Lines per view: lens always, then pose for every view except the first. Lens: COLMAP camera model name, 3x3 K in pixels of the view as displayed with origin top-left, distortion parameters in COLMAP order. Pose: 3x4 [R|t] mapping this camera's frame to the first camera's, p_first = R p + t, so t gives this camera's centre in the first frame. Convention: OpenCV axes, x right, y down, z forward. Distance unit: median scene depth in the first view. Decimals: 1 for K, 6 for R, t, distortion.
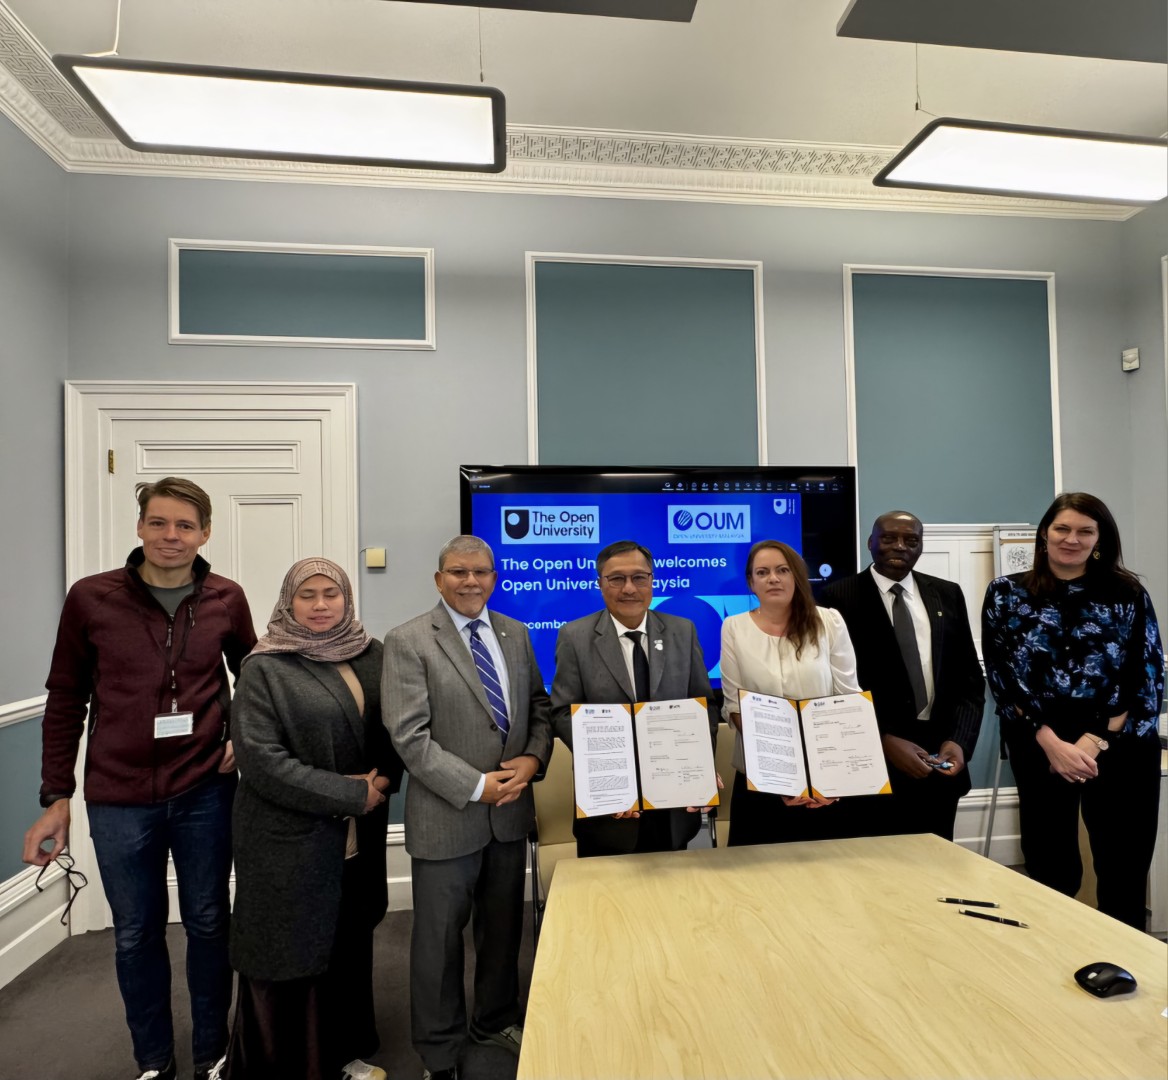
lens RADIAL K [[719.1, 0, 580.9], [0, 719.1, 540.2], [0, 0, 1]] dist [-0.010259, 0.005922]
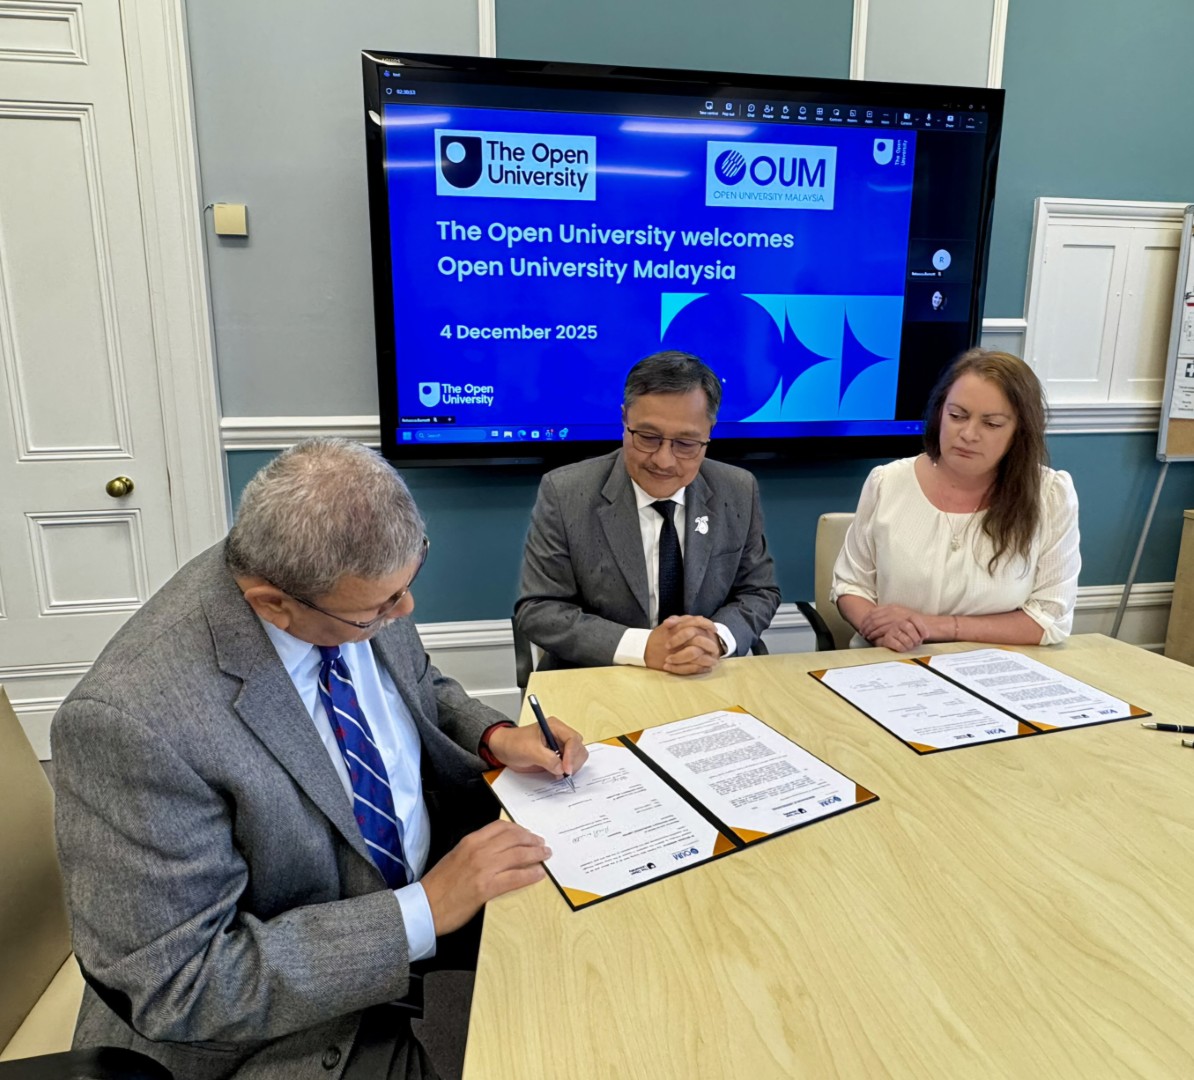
lens RADIAL K [[808.3, 0, 597.5], [0, 808.3, 538.0], [0, 0, 1]] dist [-0.007988, 0.002303]
pose [[0.997686, 0.006942, 0.067630, -0.018126], [-0.022478, 0.972508, 0.231782, 0.125757], [-0.064162, -0.232766, 0.970414, 0.256129]]
